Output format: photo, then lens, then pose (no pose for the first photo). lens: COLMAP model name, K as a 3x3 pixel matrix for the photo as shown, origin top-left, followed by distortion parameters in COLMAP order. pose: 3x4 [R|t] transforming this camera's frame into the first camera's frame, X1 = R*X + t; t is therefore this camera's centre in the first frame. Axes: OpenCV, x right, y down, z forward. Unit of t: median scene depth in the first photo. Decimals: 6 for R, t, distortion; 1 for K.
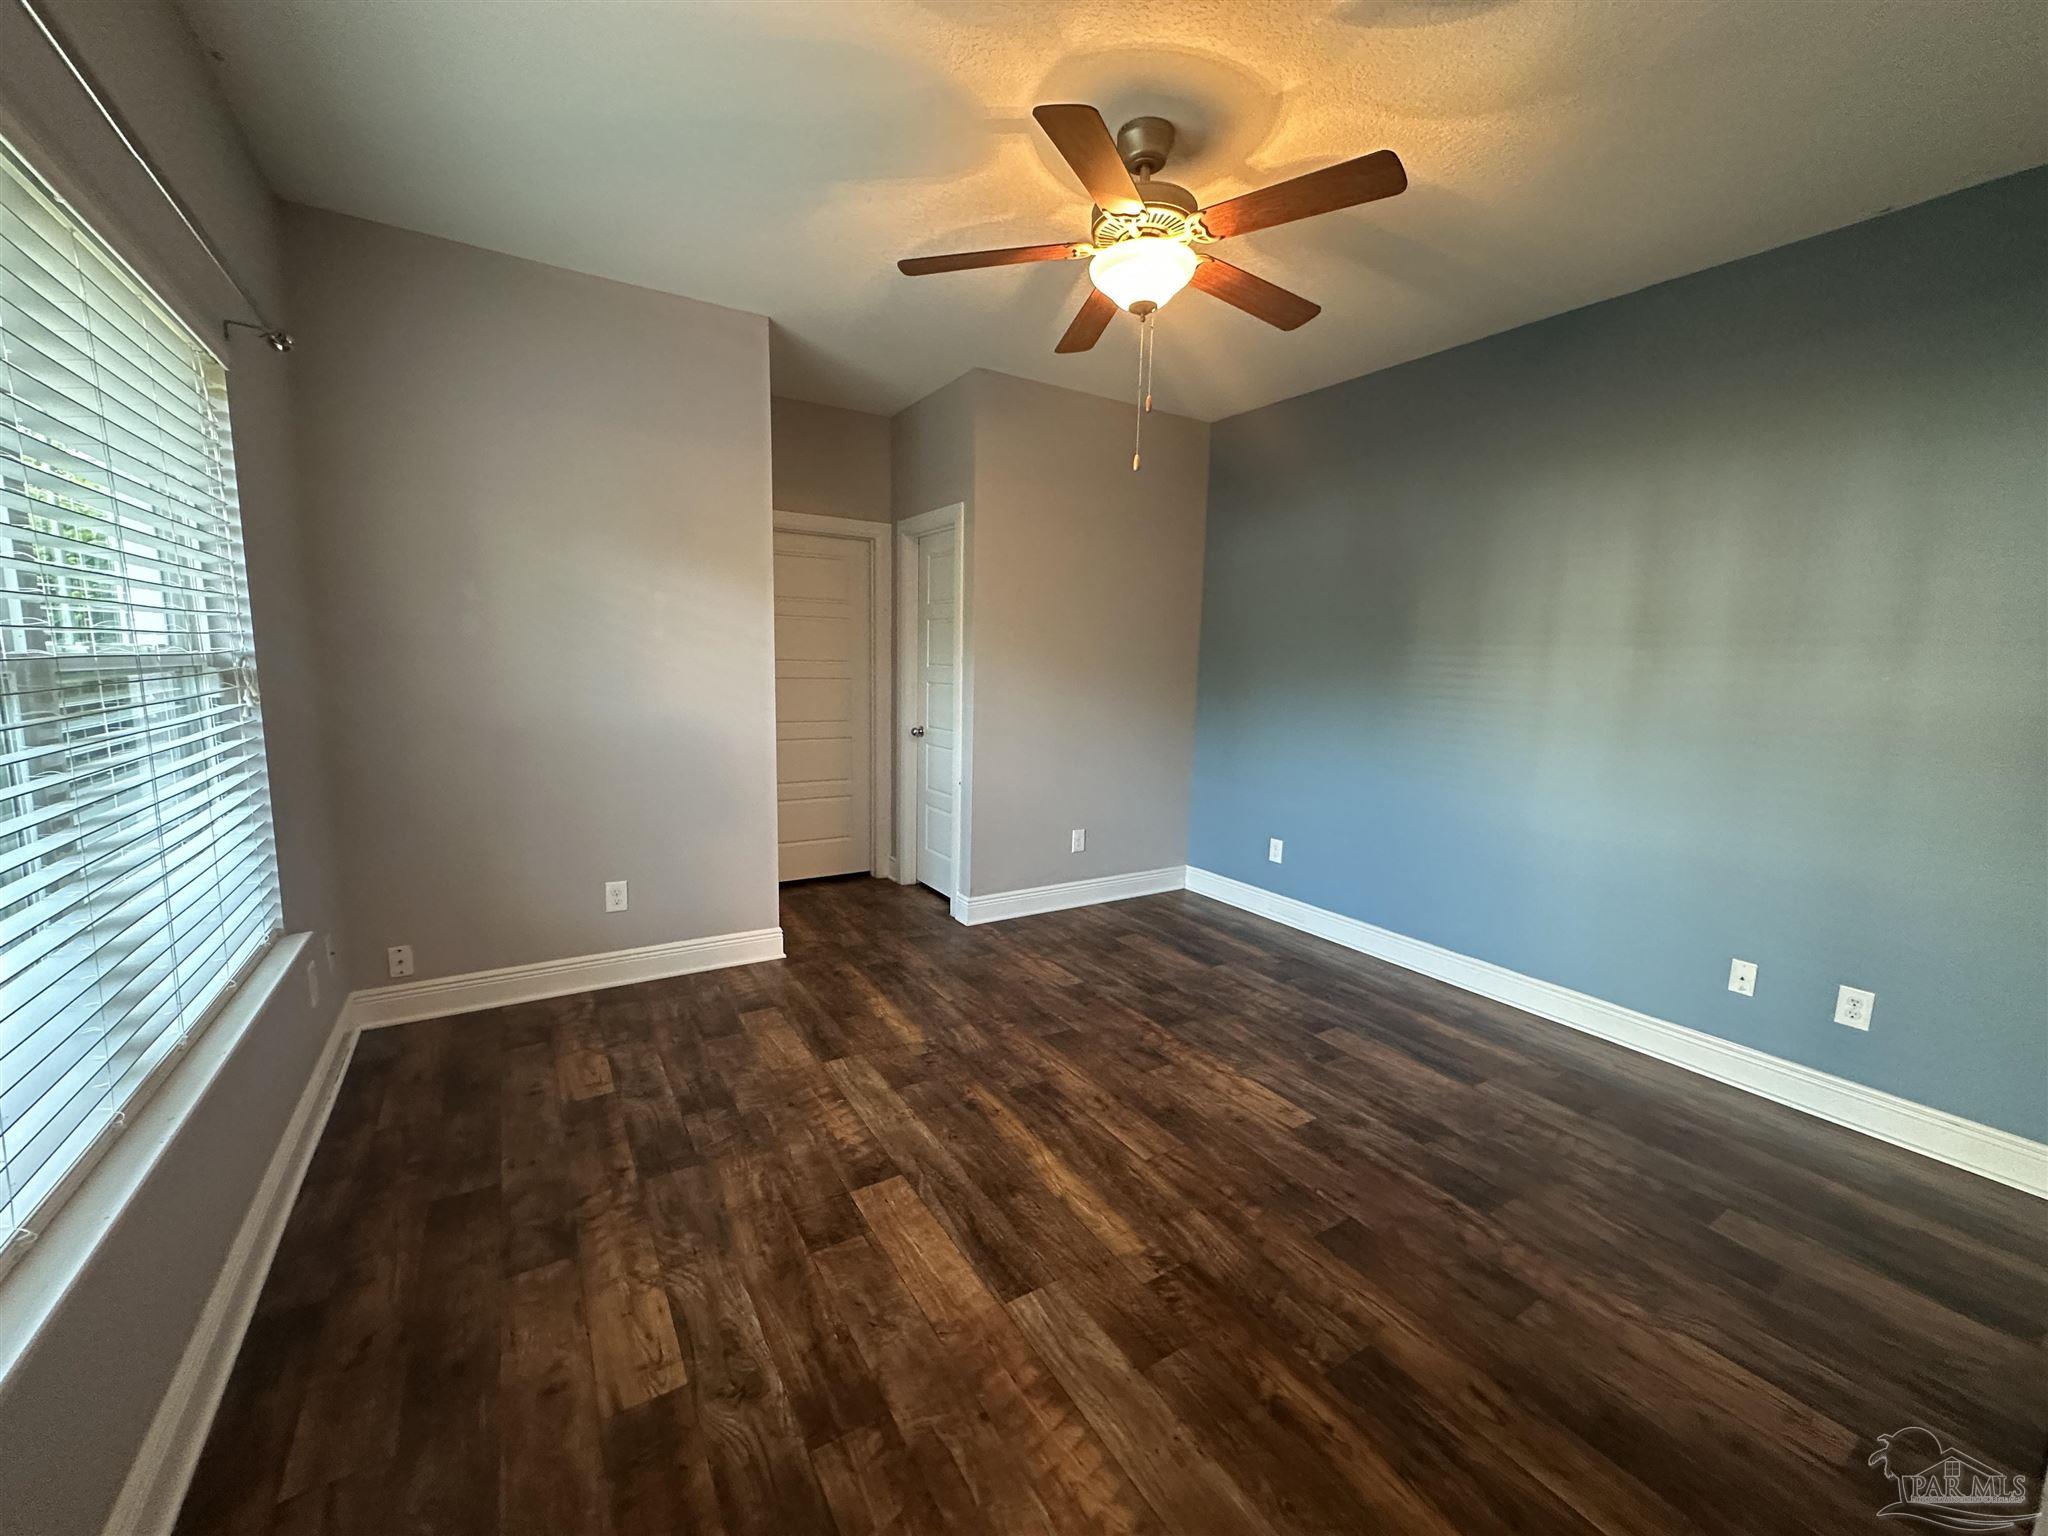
lens RADIAL K [[815.7, 0, 1025.7], [0, 815.7, 765.7], [0, 0, 1]] dist [-0.003779, 0.000024]
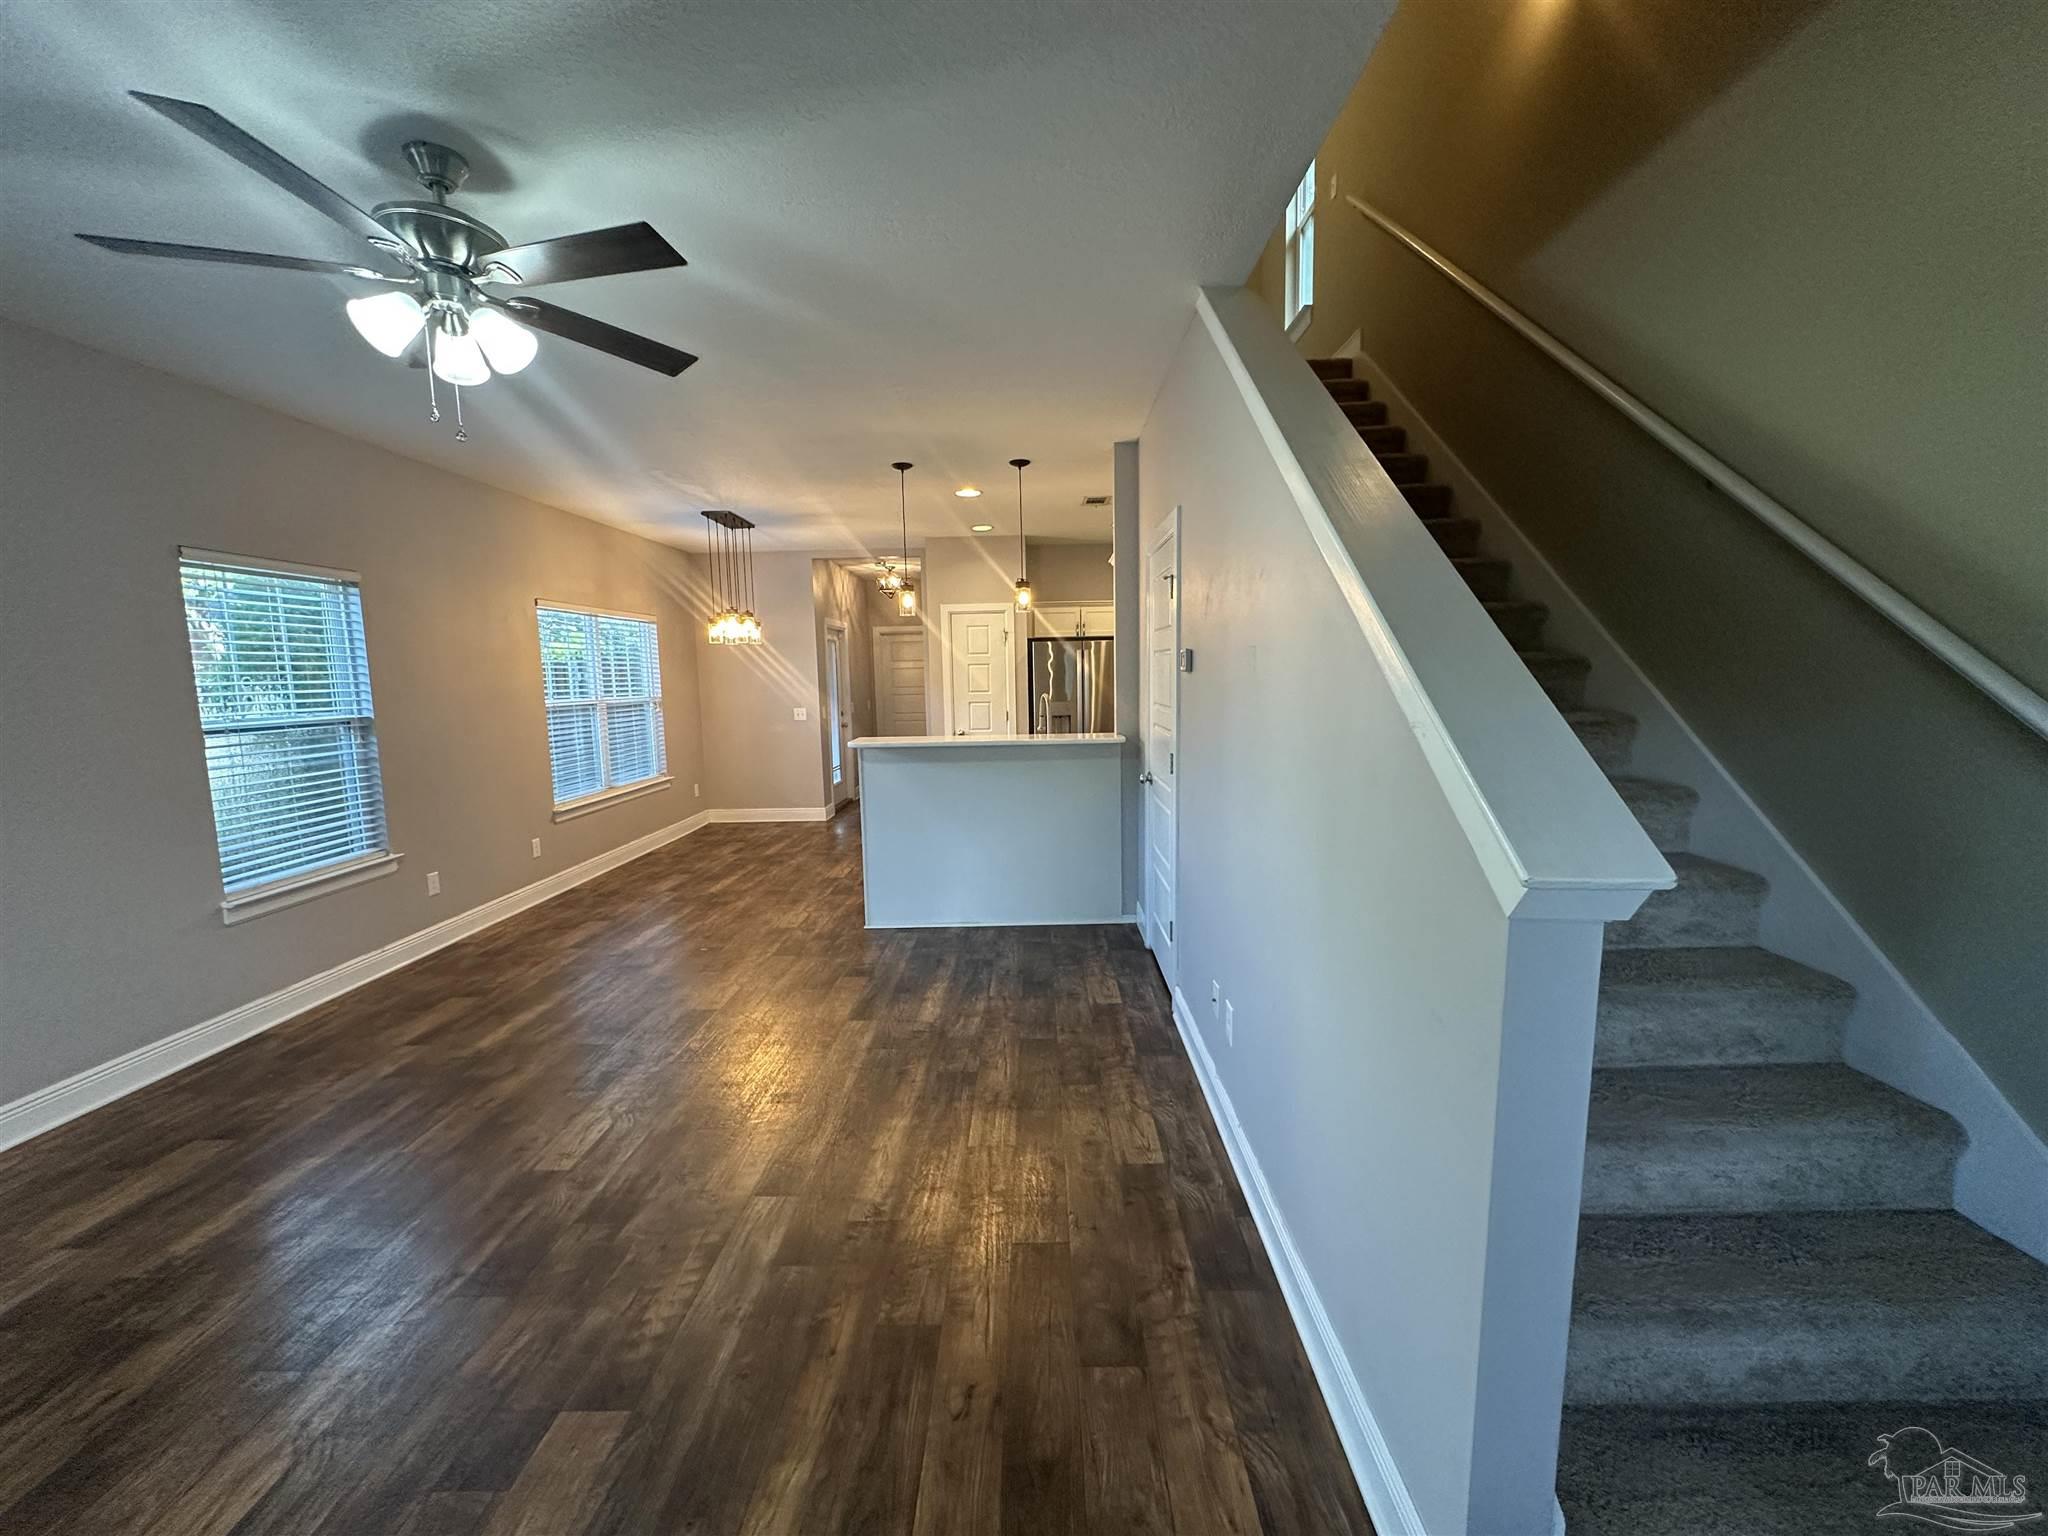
lens RADIAL K [[815.7, 0, 1025.7], [0, 815.7, 765.7], [0, 0, 1]] dist [-0.003779, 0.000024]
pose [[0.837306, 0.016297, -0.546491, 0.854666], [-0.029022, 0.999471, -0.014661, -0.031489], [0.545963, 0.028136, 0.837337, 0.083421]]
